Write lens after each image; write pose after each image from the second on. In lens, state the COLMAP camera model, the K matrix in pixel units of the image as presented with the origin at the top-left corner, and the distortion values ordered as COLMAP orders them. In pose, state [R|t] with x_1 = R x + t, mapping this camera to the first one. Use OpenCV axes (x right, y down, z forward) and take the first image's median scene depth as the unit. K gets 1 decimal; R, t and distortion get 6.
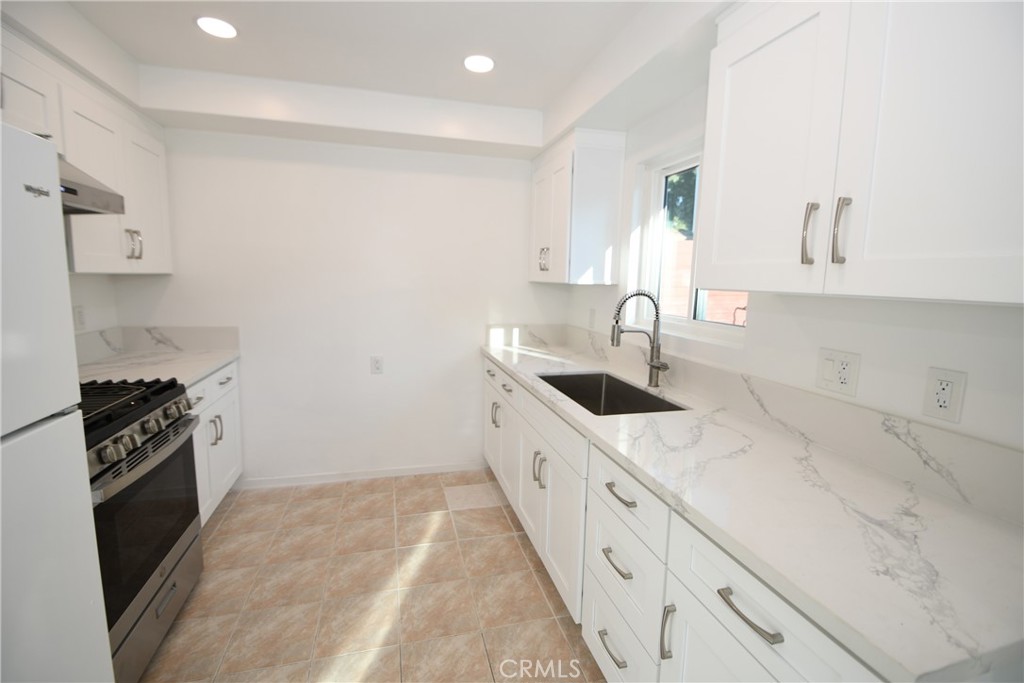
lens RADIAL K [[448.4, 0, 503.9], [0, 448.4, 334.8], [0, 0, 1]] dist [0.008644, -0.013587]
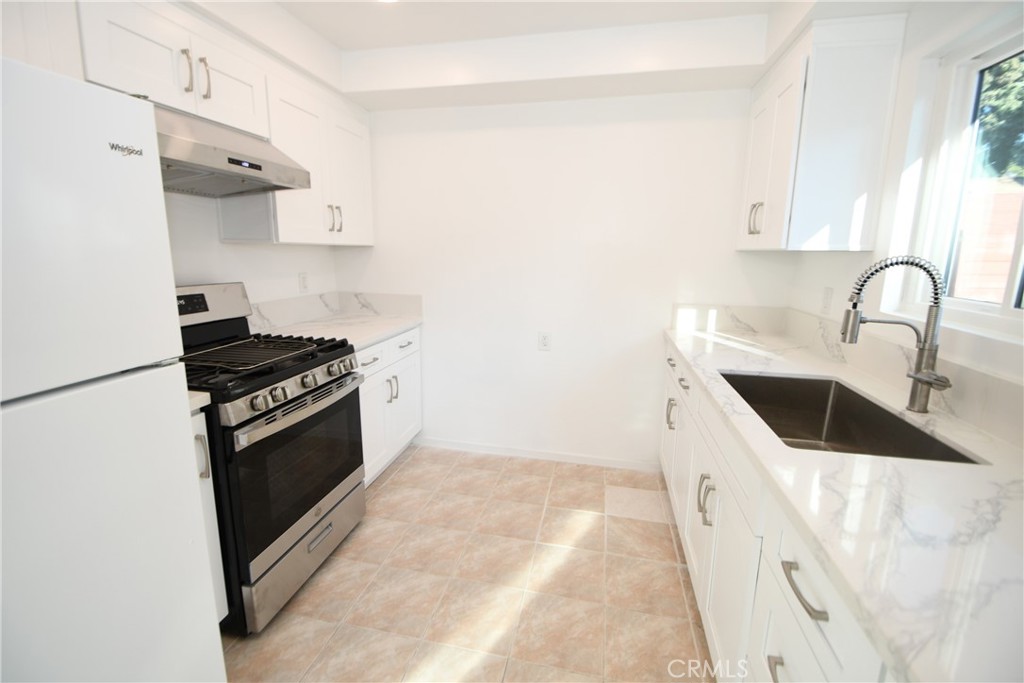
lens RADIAL K [[448.4, 0, 504.7], [0, 448.4, 334.0], [0, 0, 1]] dist [0.008644, -0.013587]
pose [[0.889128, 0.073252, -0.451758, 0.095573], [-0.051087, 0.996824, 0.061087, -0.001669], [0.454798, -0.031235, 0.890047, 0.186608]]
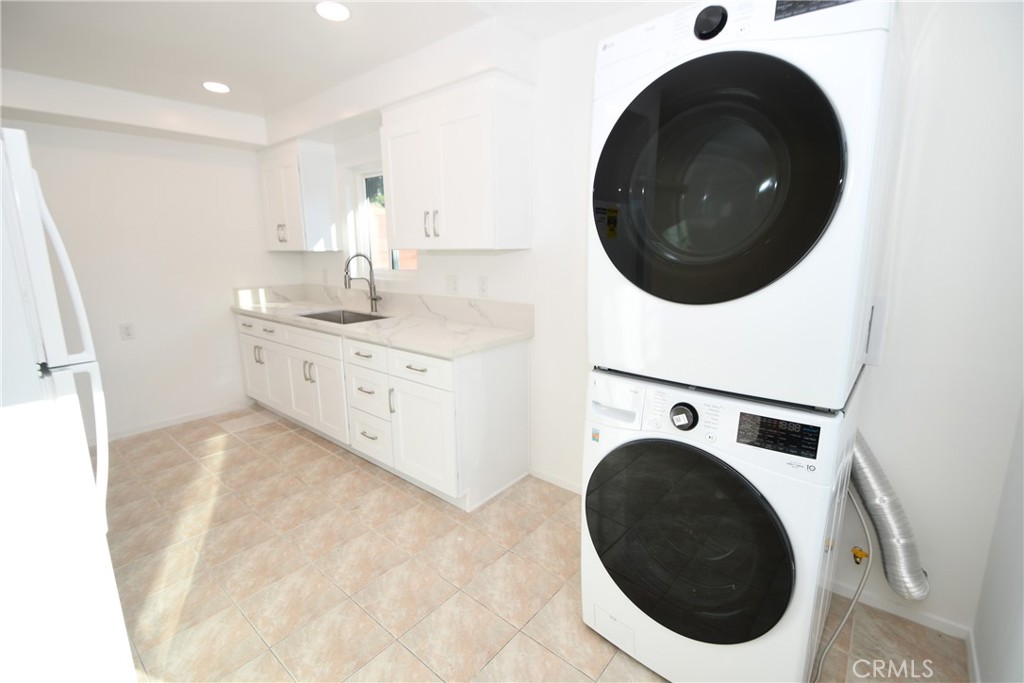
lens RADIAL K [[448.4, 0, 506.2], [0, 448.4, 335.6], [0, 0, 1]] dist [0.008644, -0.013587]
pose [[0.815631, -0.136074, 0.562344, -0.211187], [0.097941, 0.990395, 0.097597, 0.089347], [-0.570223, -0.024526, 0.821124, -0.631978]]
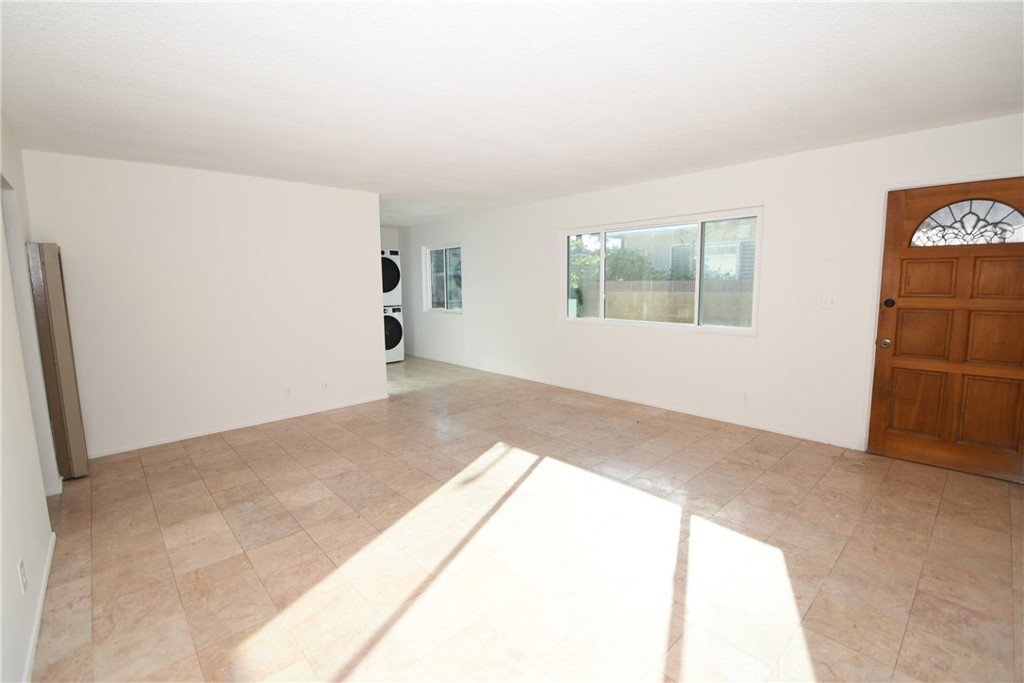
lens RADIAL K [[448.4, 0, 508.1], [0, 448.4, 331.6], [0, 0, 1]] dist [0.008644, -0.013587]
pose [[-0.469776, -0.114505, 0.875328, -3.523302], [0.111819, 0.975847, 0.187666, -0.144820], [-0.875675, 0.186039, -0.445626, 0.552105]]
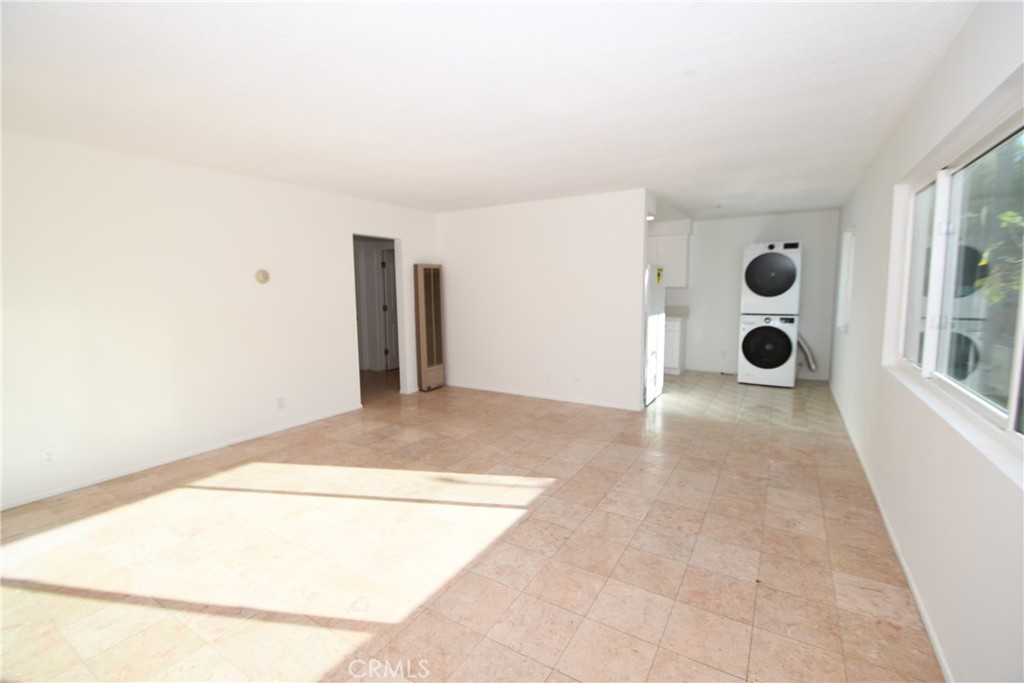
lens RADIAL K [[448.4, 0, 509.8], [0, 448.4, 335.1], [0, 0, 1]] dist [0.008644, -0.013587]
pose [[0.725198, -0.101570, 0.681007, -3.035613], [0.110640, 0.993397, 0.030343, 0.097913], [-0.679593, 0.053342, 0.731648, -1.300778]]
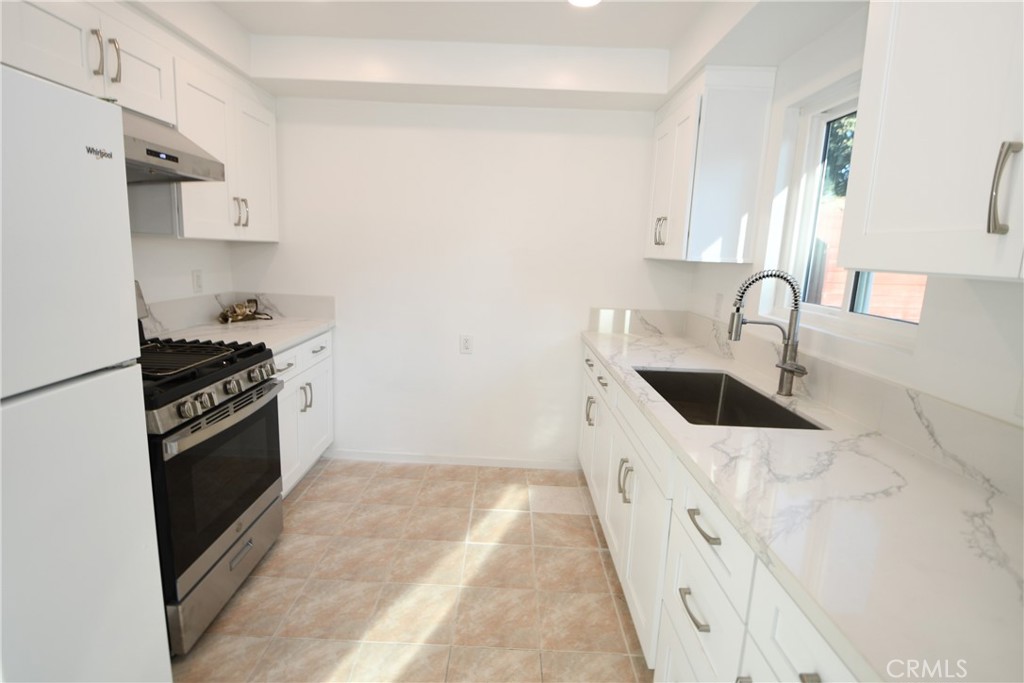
lens RADIAL K [[496.0, 0, 504.2], [0, 496.0, 333.6], [0, 0, 1]] dist [-0.003189, -0.011879]
pose [[0.964090, 0.062313, -0.258160, 0.080382], [-0.054317, 0.997801, 0.037994, 0.002639], [0.259960, -0.022607, 0.965355, 0.048275]]
